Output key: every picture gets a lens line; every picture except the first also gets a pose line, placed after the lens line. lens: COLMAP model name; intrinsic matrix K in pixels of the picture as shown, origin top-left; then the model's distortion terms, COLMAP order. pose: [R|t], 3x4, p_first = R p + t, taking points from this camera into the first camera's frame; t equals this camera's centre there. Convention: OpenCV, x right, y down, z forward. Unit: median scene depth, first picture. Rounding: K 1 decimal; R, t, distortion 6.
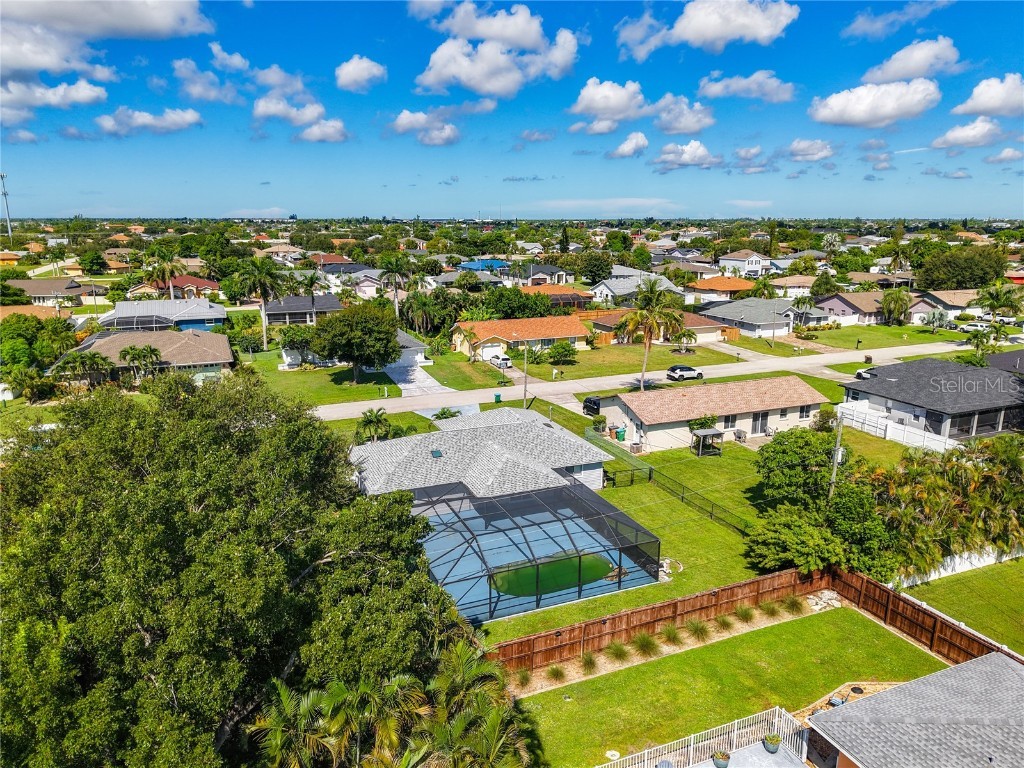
lens RADIAL K [[694.7, 0, 508.5], [0, 694.7, 385.0], [0, 0, 1]] dist [0.016694, -0.022214]
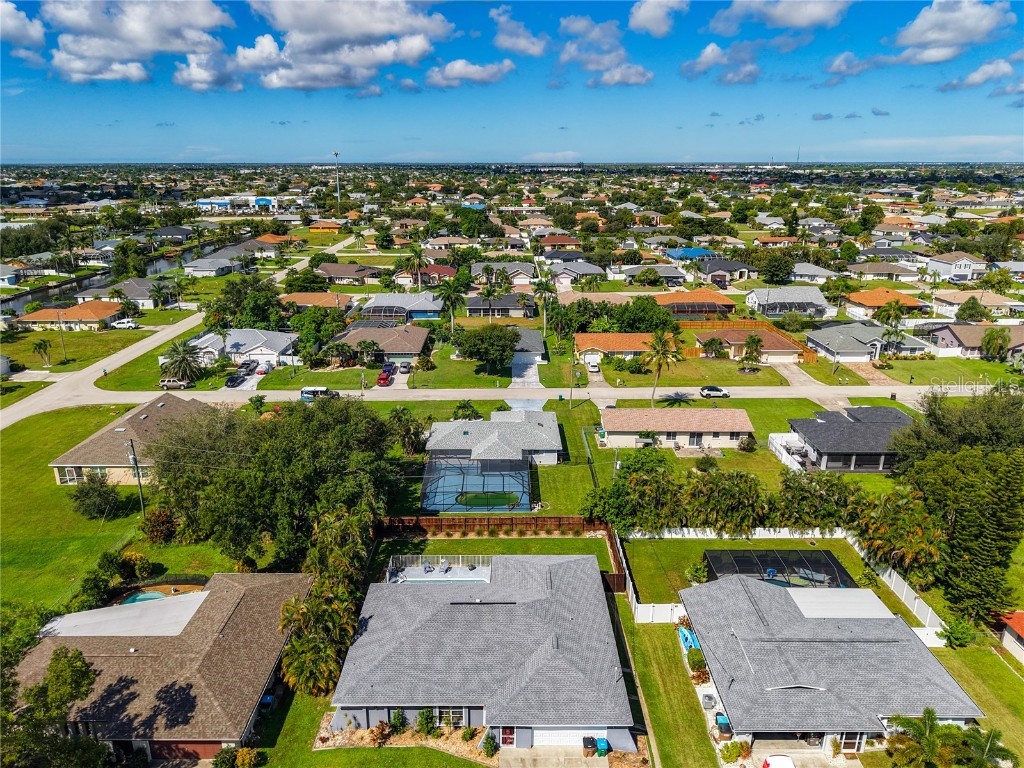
lens RADIAL K [[693.9, 0, 508.4], [0, 693.9, 379.4], [0, 0, 1]] dist [0.011980, -0.022461]
pose [[0.923601, 0.111756, -0.366704, 0.539411], [-0.087435, 0.992762, 0.082334, -0.169312], [0.373252, -0.043981, 0.926687, -0.570918]]
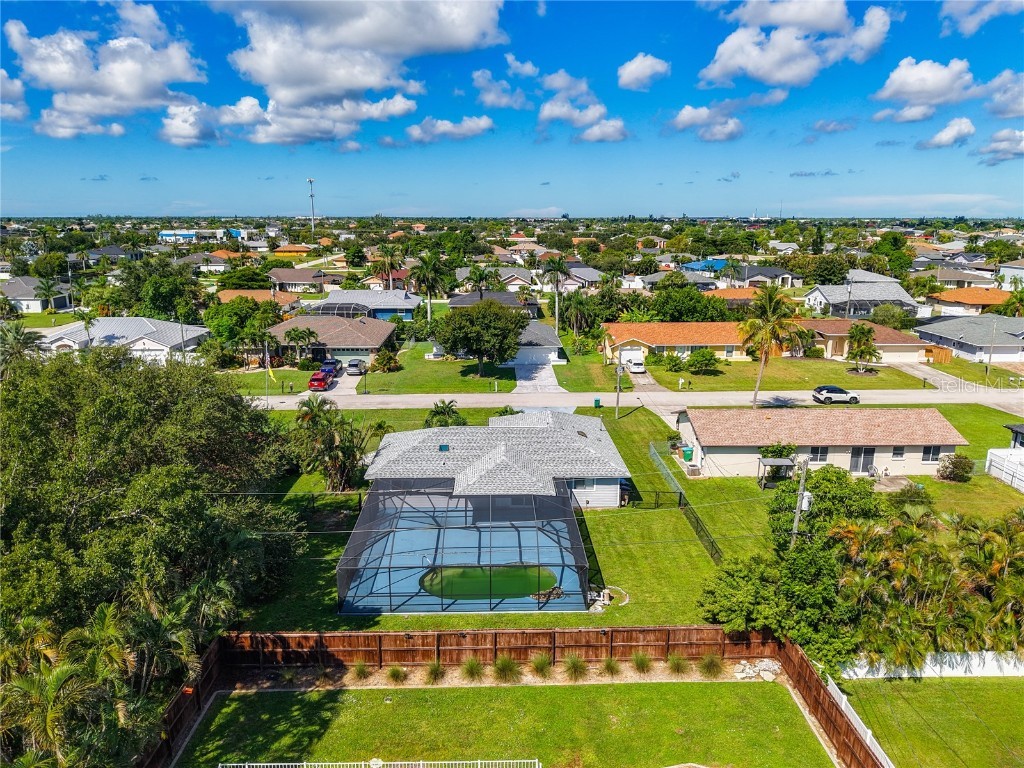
lens RADIAL K [[705.0, 0, 510.1], [0, 705.0, 386.0], [0, 0, 1]] dist [-0.007367, -0.001990]
pose [[0.932161, 0.085081, -0.351905, 0.263180], [-0.084889, 0.996262, 0.016005, -0.012031], [0.351952, 0.014953, 0.935899, 0.055838]]
